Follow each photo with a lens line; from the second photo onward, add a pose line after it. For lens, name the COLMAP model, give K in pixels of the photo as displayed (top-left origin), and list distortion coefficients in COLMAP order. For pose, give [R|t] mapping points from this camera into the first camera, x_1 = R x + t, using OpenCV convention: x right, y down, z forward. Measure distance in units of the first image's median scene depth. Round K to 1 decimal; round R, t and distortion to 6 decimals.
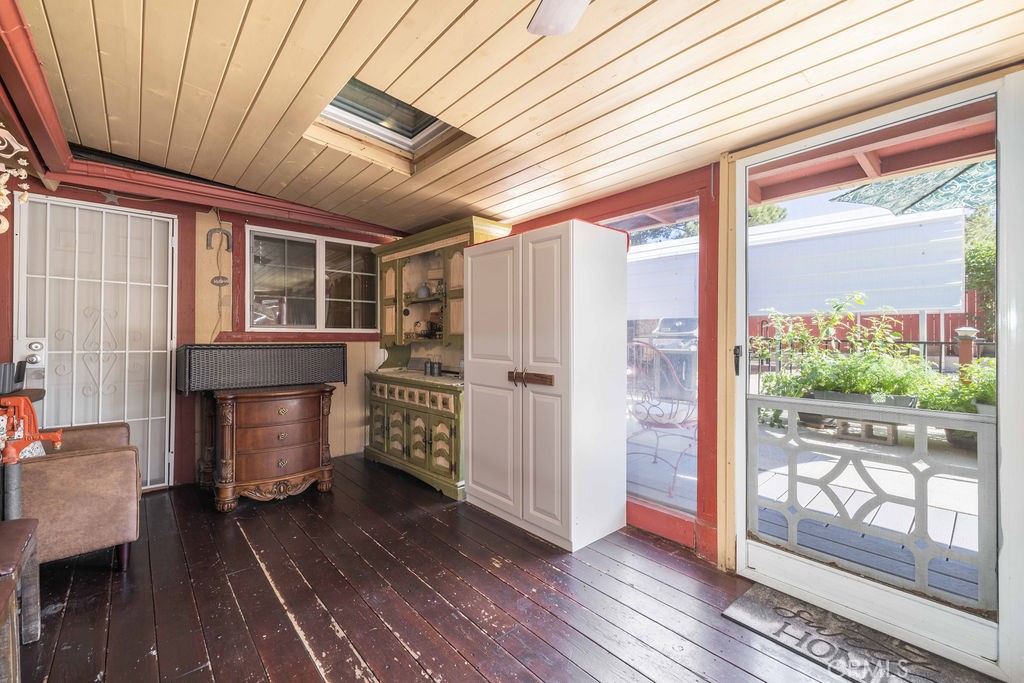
lens RADIAL K [[430.3, 0, 508.0], [0, 430.3, 338.6], [0, 0, 1]] dist [0.001276, -0.000089]
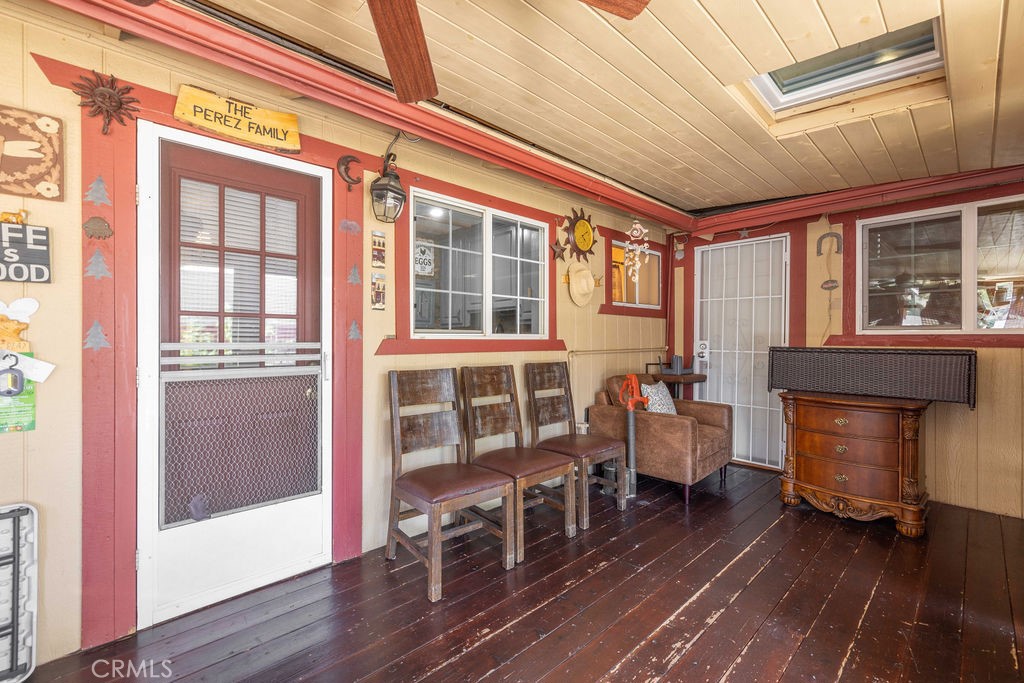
lens RADIAL K [[430.3, 0, 510.1], [0, 430.3, 338.9], [0, 0, 1]] dist [0.001276, -0.000089]
pose [[0.022354, -0.002914, -0.999746, 0.400076], [-0.004306, 0.999986, -0.003011, -0.001352], [0.999741, 0.004372, 0.022341, 0.290182]]
